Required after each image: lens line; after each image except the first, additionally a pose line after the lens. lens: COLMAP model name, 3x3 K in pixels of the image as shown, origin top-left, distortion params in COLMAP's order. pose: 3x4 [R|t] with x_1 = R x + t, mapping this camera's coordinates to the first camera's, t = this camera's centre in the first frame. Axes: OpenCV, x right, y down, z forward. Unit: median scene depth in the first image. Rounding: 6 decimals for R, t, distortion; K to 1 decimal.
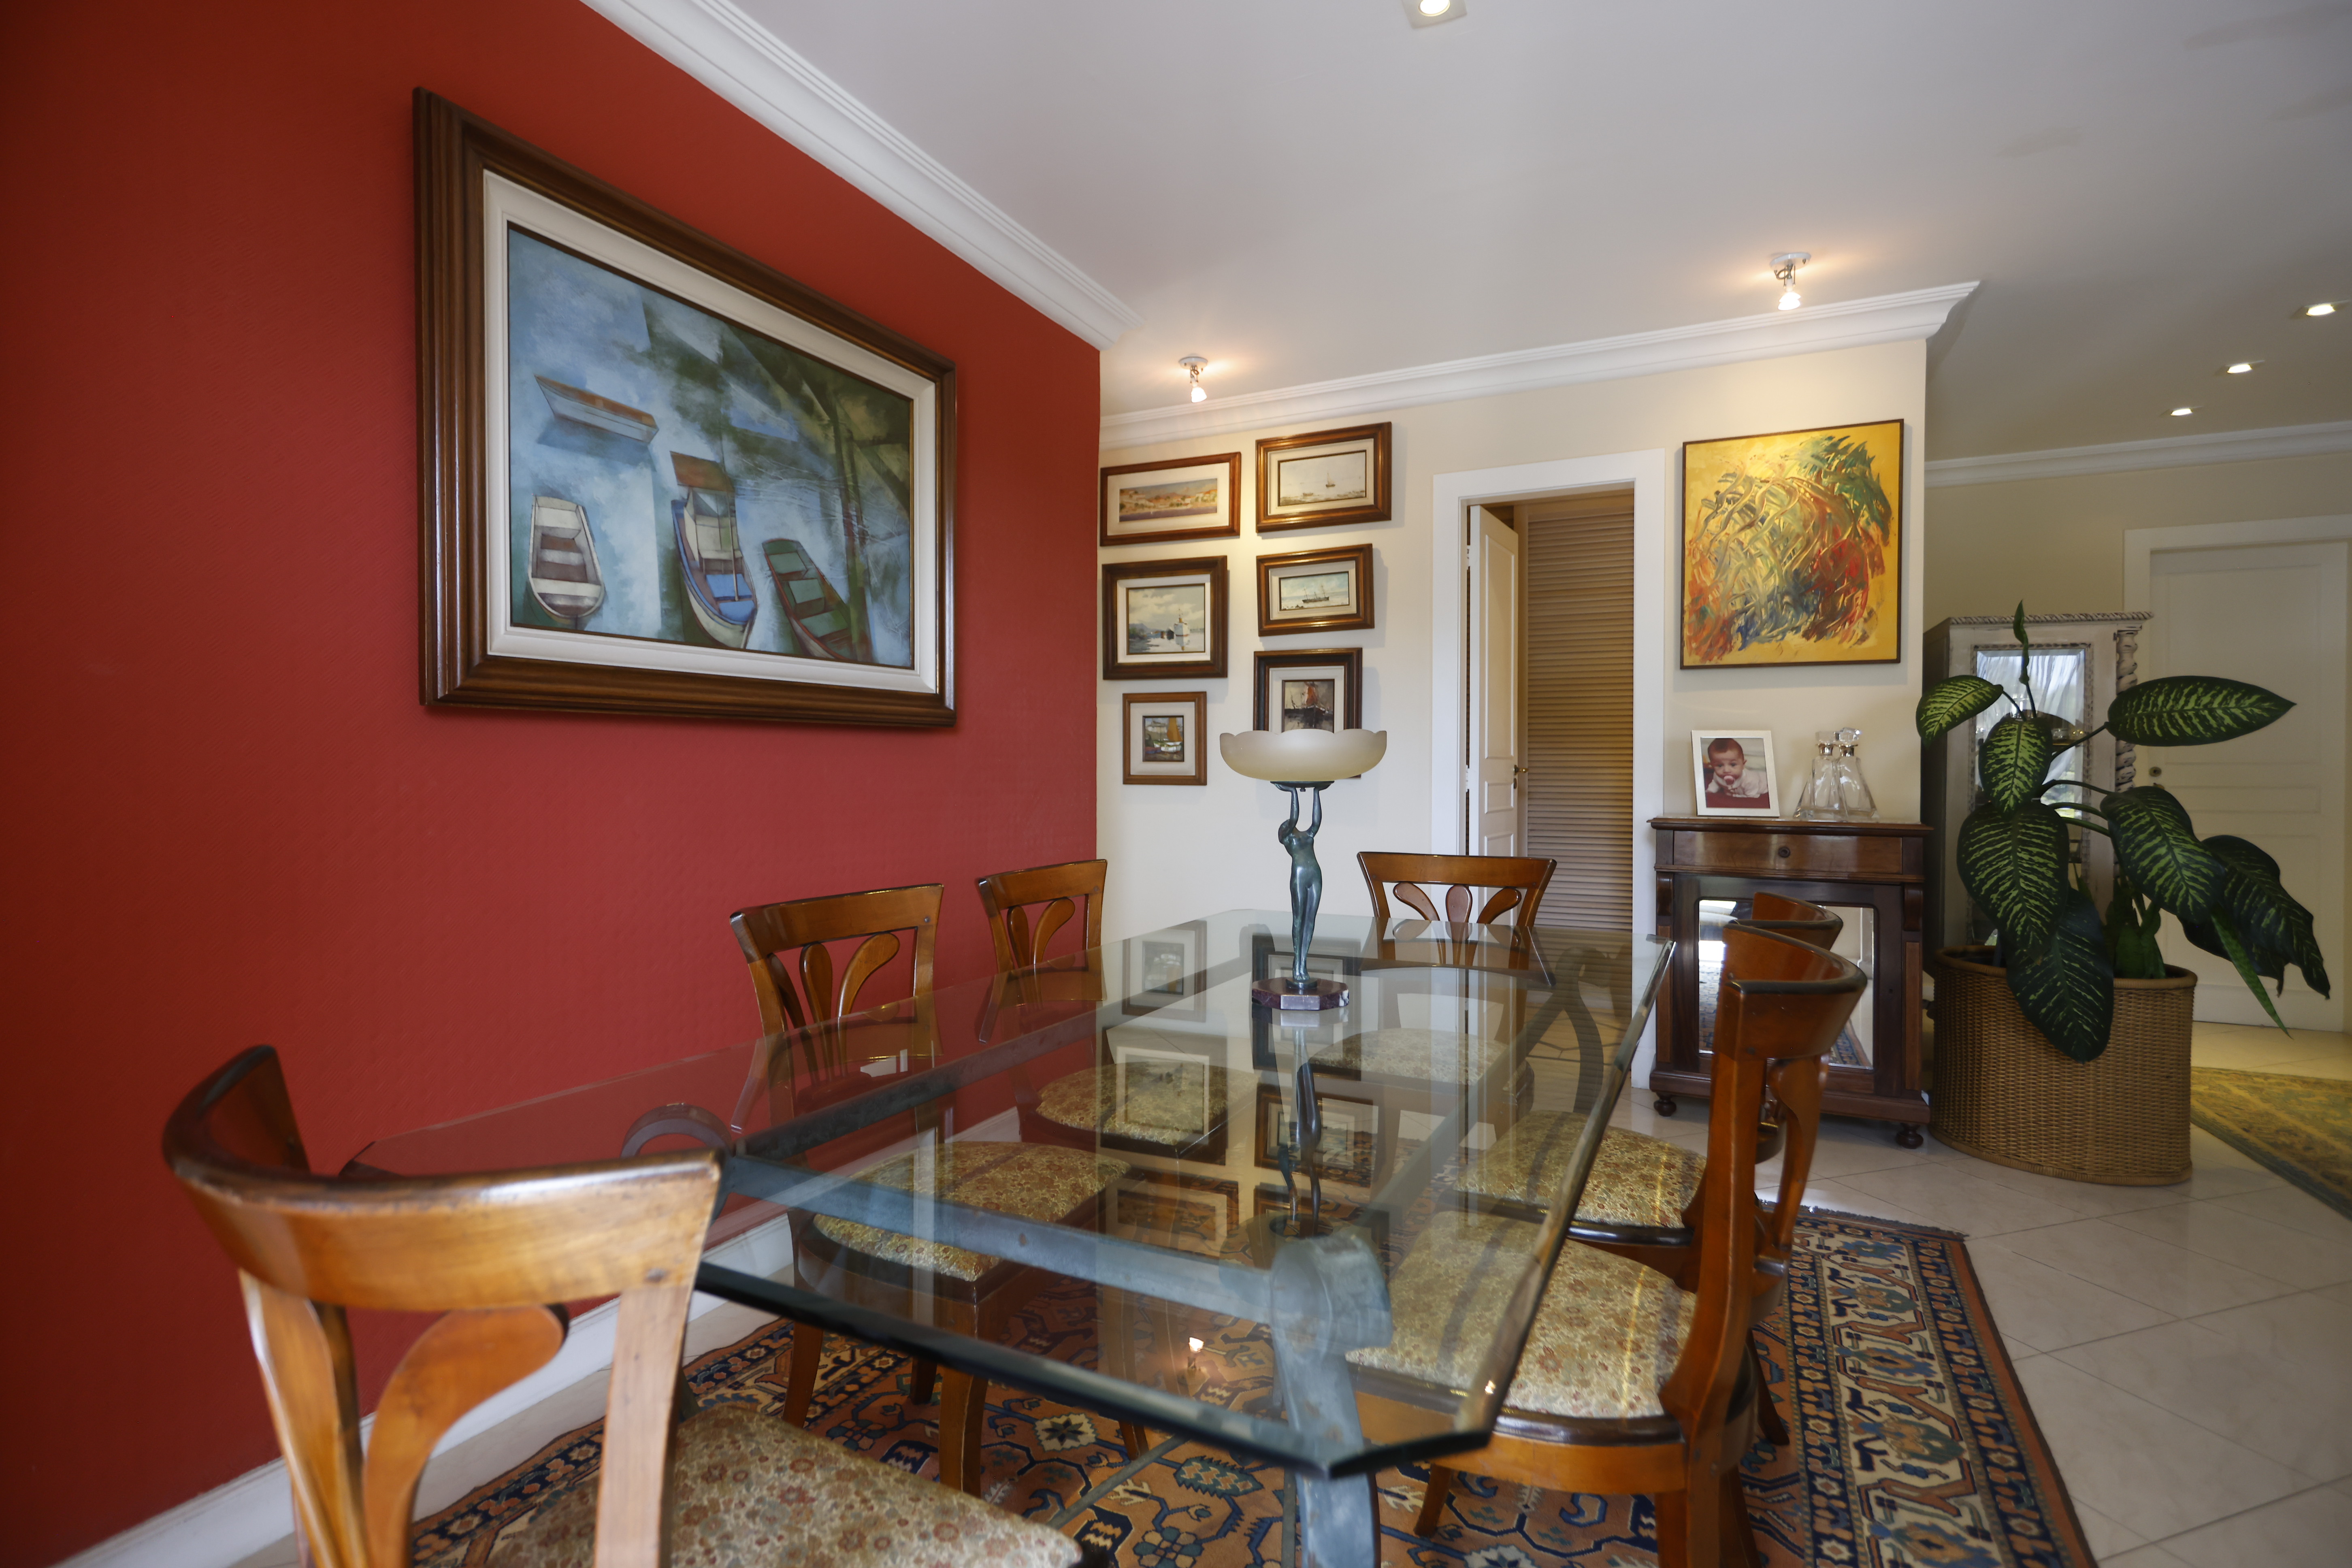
lens RADIAL K [[1110.3, 0, 1187.1], [0, 1110.3, 790.9], [0, 0, 1]] dist [-0.001184, 0.001933]
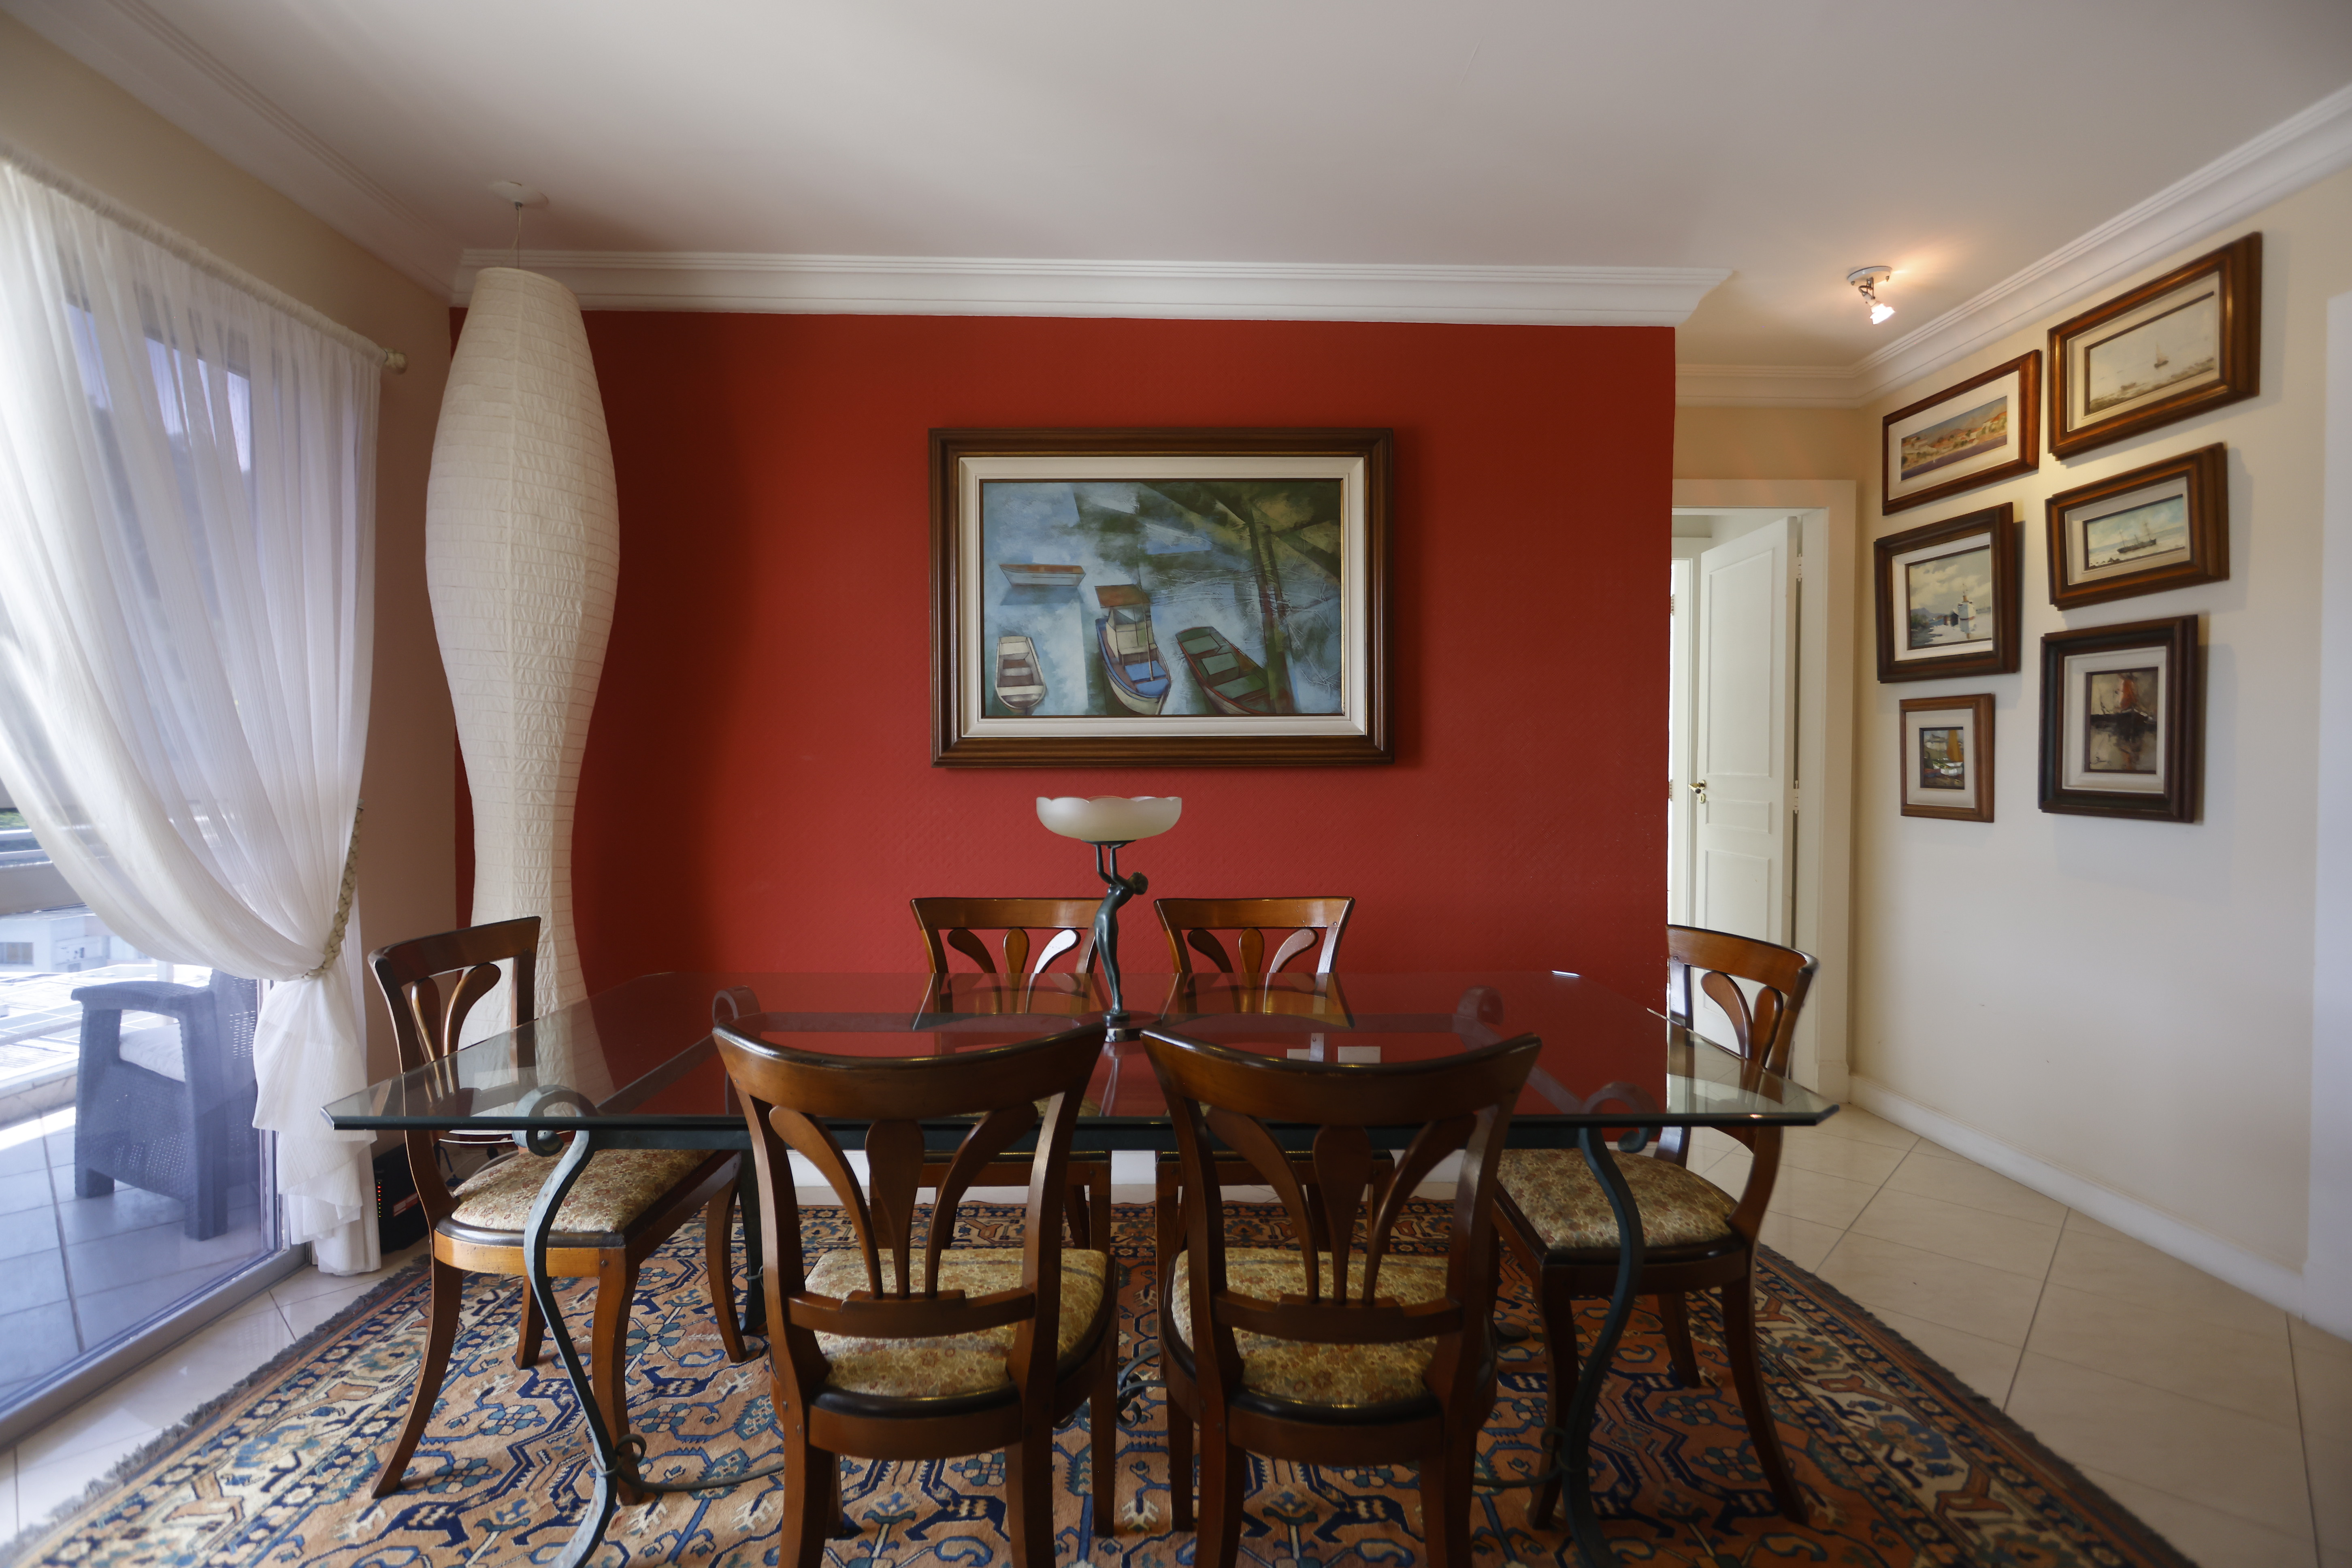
lens RADIAL K [[1110.3, 0, 1187.1], [0, 1110.3, 790.9], [0, 0, 1]] dist [-0.001184, 0.001933]
pose [[0.463946, 0.023291, -0.885557, 0.761193], [-0.017506, 0.999700, 0.017122, -0.053311], [0.885691, 0.007559, 0.464214, 0.363292]]
